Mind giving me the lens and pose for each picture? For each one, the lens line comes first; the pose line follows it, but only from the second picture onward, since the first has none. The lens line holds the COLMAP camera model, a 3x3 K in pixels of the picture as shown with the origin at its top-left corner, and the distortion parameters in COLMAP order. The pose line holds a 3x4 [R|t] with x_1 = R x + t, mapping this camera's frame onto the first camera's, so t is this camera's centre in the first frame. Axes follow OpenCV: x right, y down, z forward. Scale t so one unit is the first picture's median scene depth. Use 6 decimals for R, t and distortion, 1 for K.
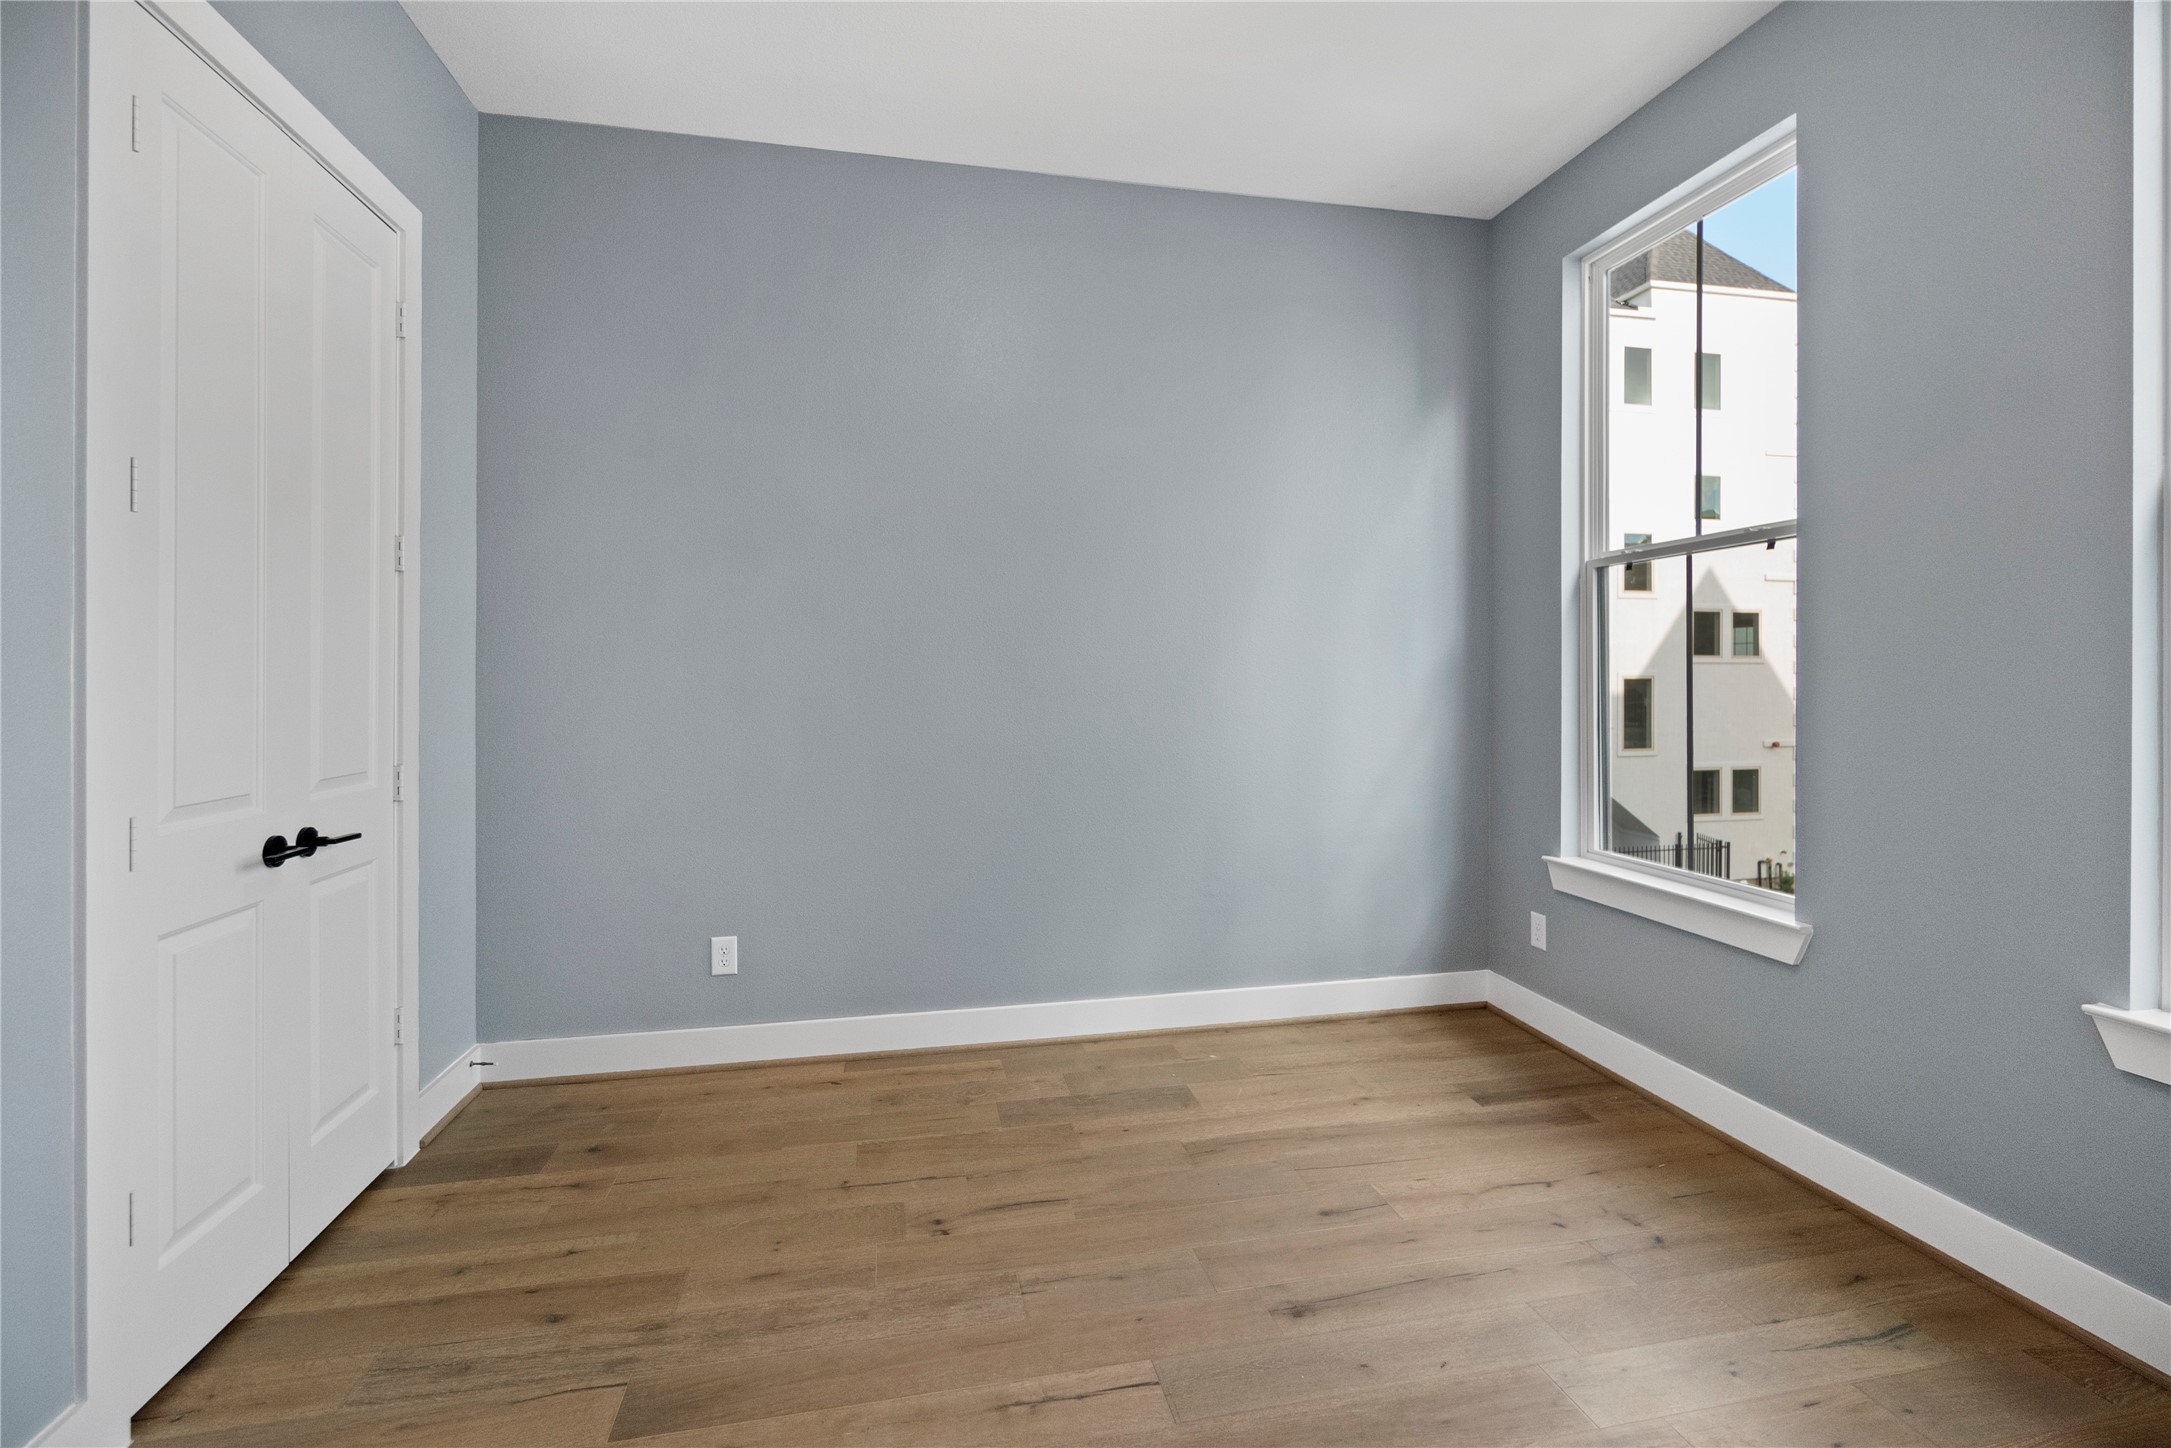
lens RADIAL K [[978.7, 0, 1092.6], [0, 978.7, 770.7], [0, 0, 1]] dist [-0.010337, 0.001251]
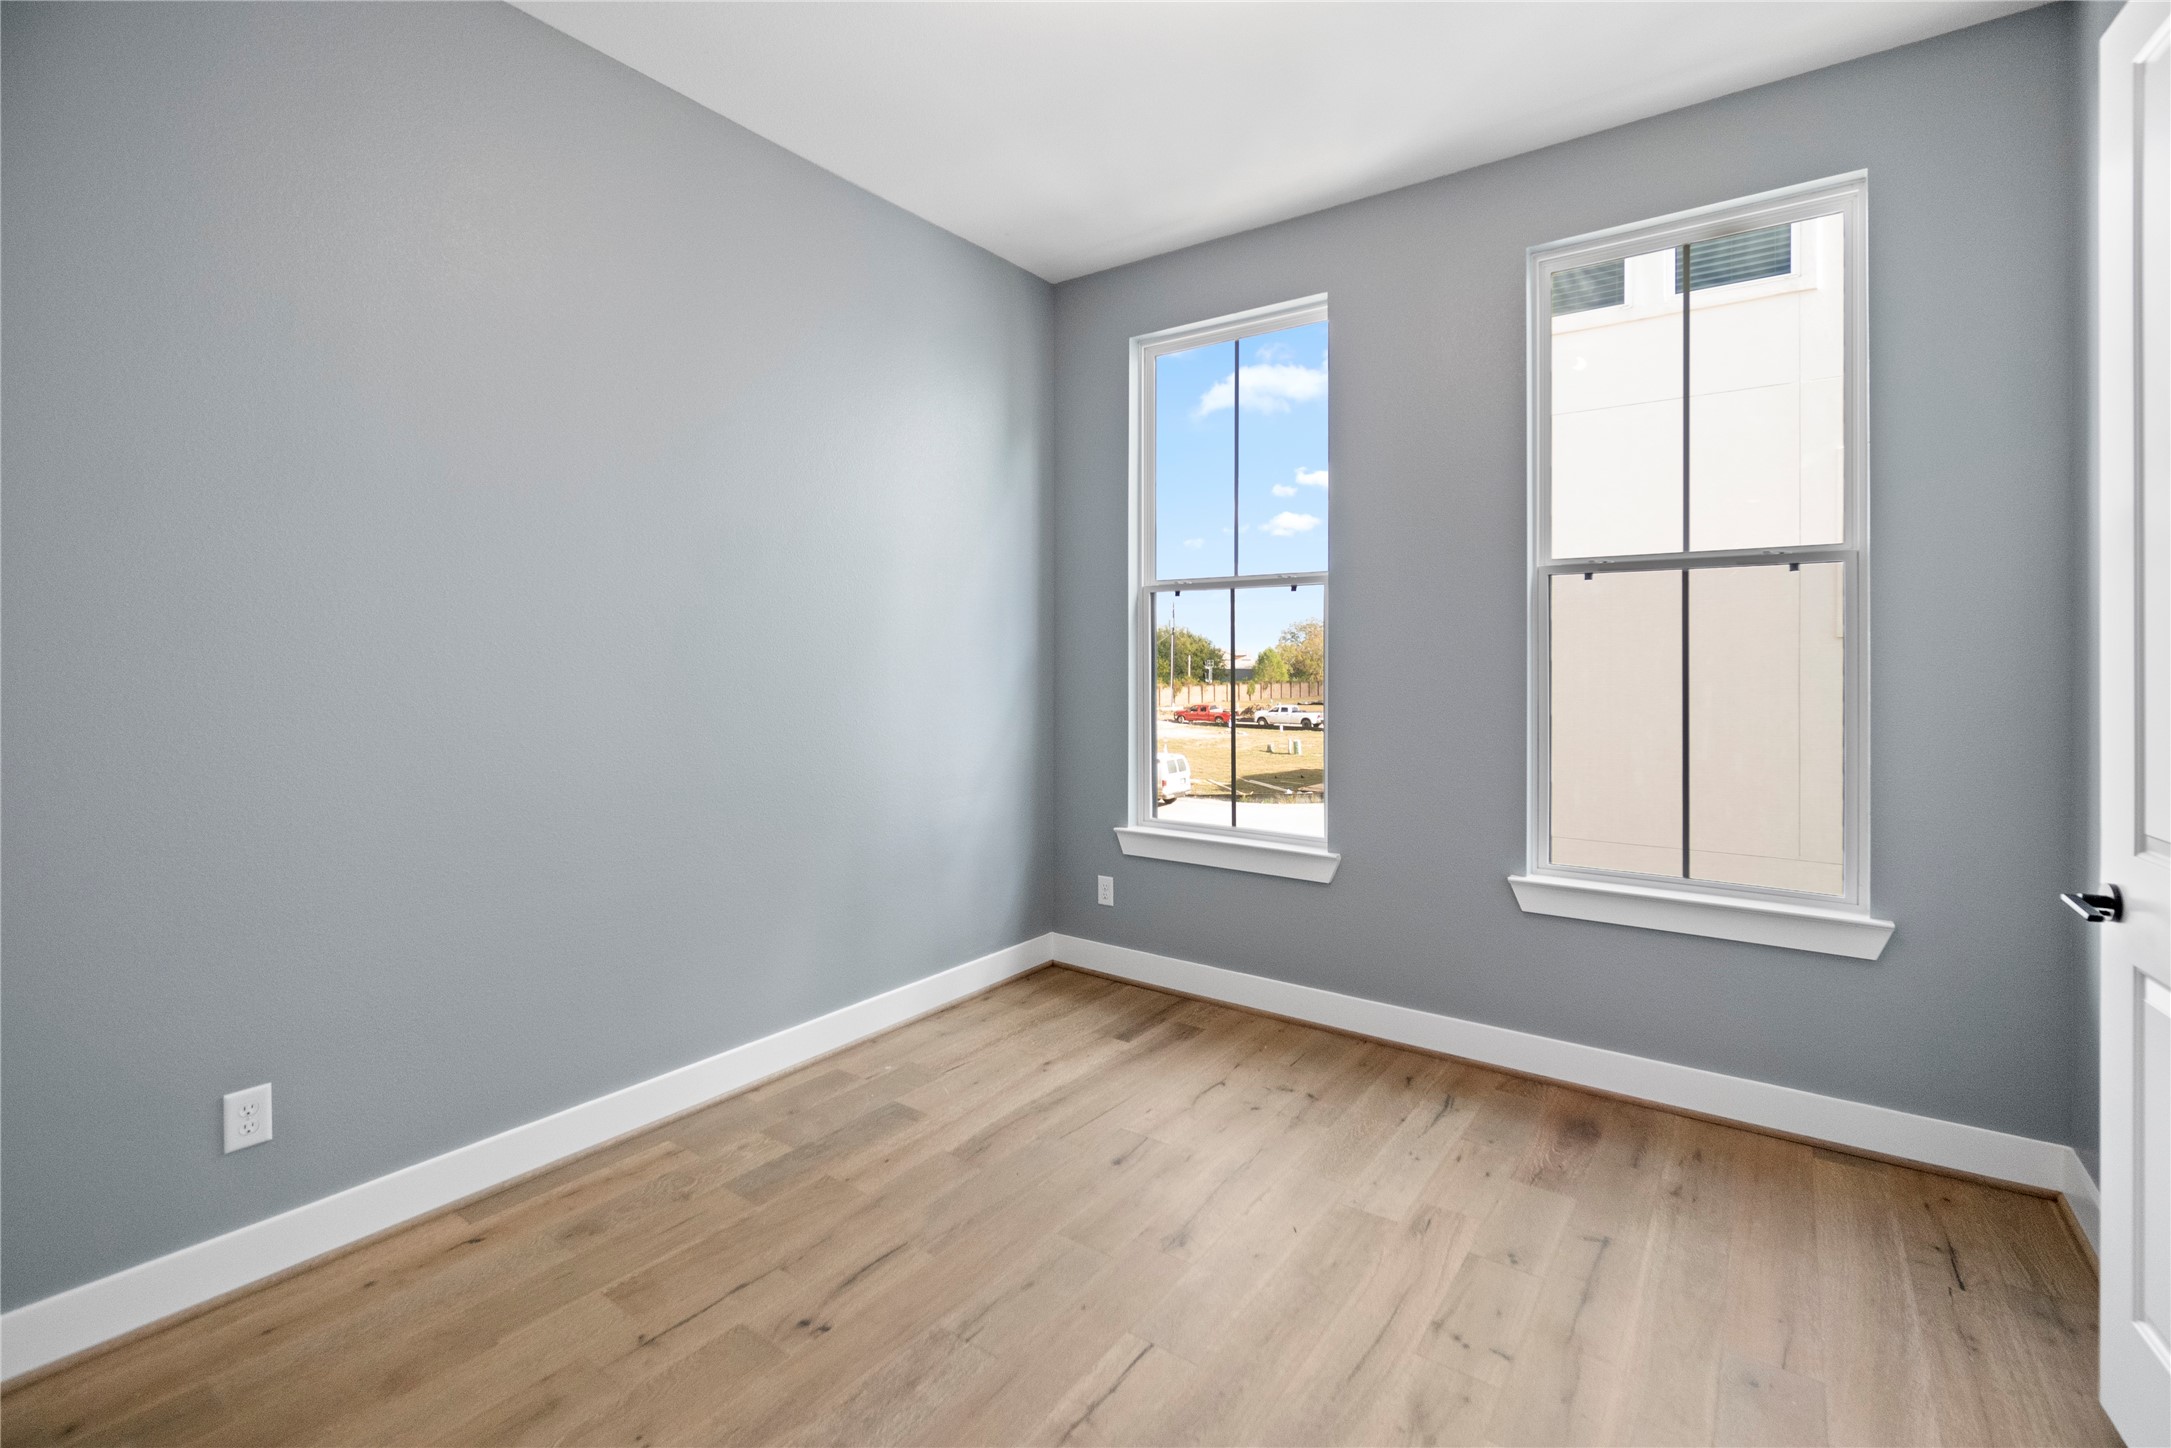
lens RADIAL K [[978.7, 0, 1121.6], [0, 978.7, 754.9], [0, 0, 1]] dist [-0.010337, 0.001251]
pose [[0.724746, -0.058568, 0.686523, -0.424158], [0.058237, 0.998022, 0.023663, -0.036303], [-0.686551, 0.022832, 0.726723, 0.138108]]
